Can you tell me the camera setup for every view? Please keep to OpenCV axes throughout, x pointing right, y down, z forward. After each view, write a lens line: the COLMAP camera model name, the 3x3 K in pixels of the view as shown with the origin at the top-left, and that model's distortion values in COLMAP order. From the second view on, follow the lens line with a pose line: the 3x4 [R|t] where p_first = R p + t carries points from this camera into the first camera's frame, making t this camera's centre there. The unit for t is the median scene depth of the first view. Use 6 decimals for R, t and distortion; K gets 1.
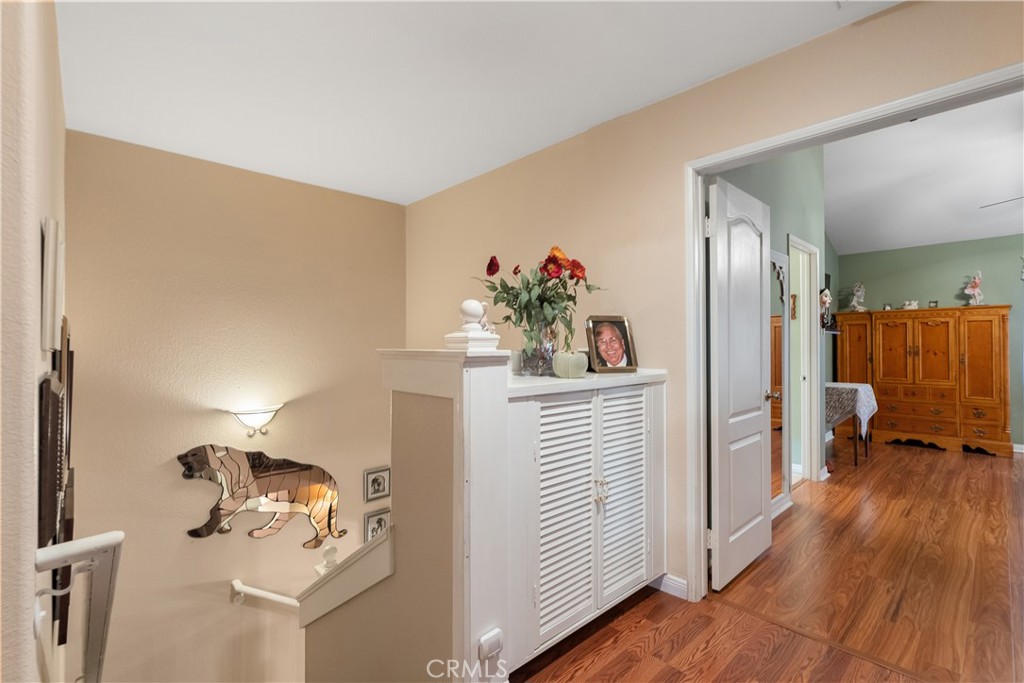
lens RADIAL K [[467.2, 0, 512.0], [0, 467.2, 341.5], [0, 0, 1]] dist [0.000656, 0.000261]
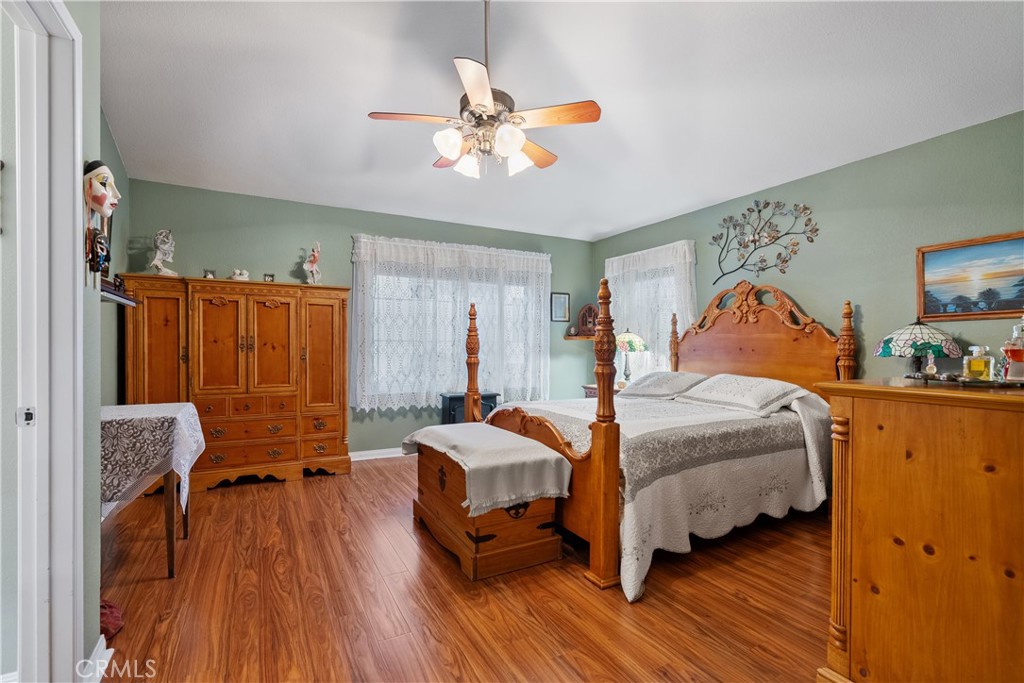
lens RADIAL K [[473.4, 0, 511.3], [0, 473.4, 354.4], [0, 0, 1]] dist [-0.001744, 0.000682]
pose [[0.266856, -0.009878, 0.963686, 0.323474], [-0.015135, 0.999781, 0.014439, 0.021434], [-0.963618, -0.018438, 0.266648, 0.479159]]
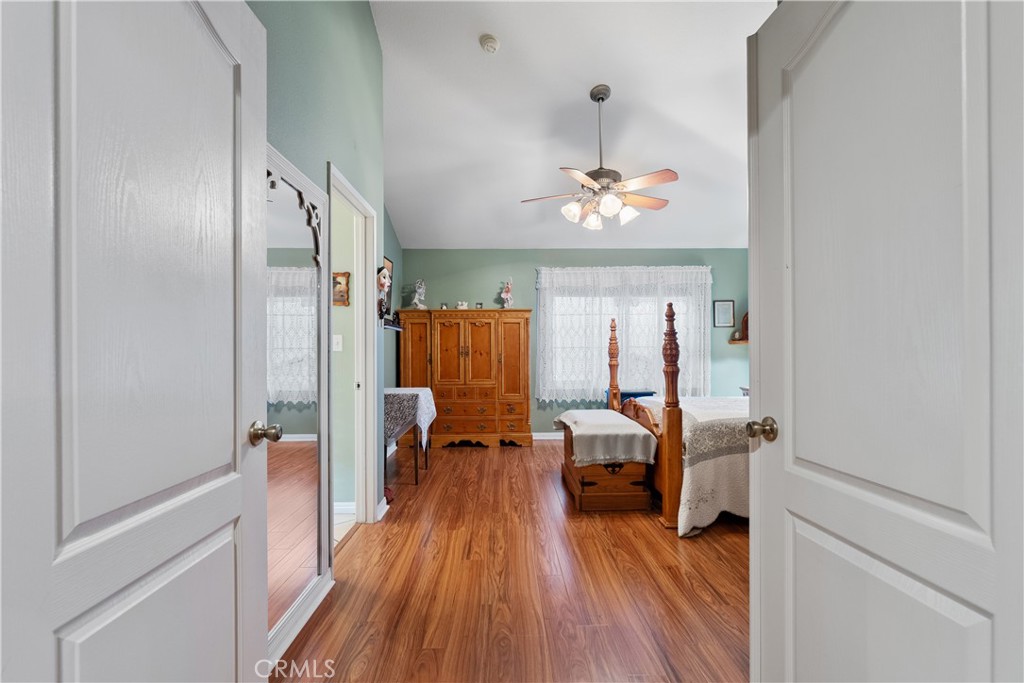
lens RADIAL K [[473.4, 0, 511.3], [0, 473.4, 354.4], [0, 0, 1]] dist [-0.001744, 0.000682]
pose [[0.676700, -0.004765, 0.736244, 0.194928], [-0.003857, 0.999942, 0.010017, 0.017158], [-0.736249, -0.009618, 0.676642, 0.259734]]
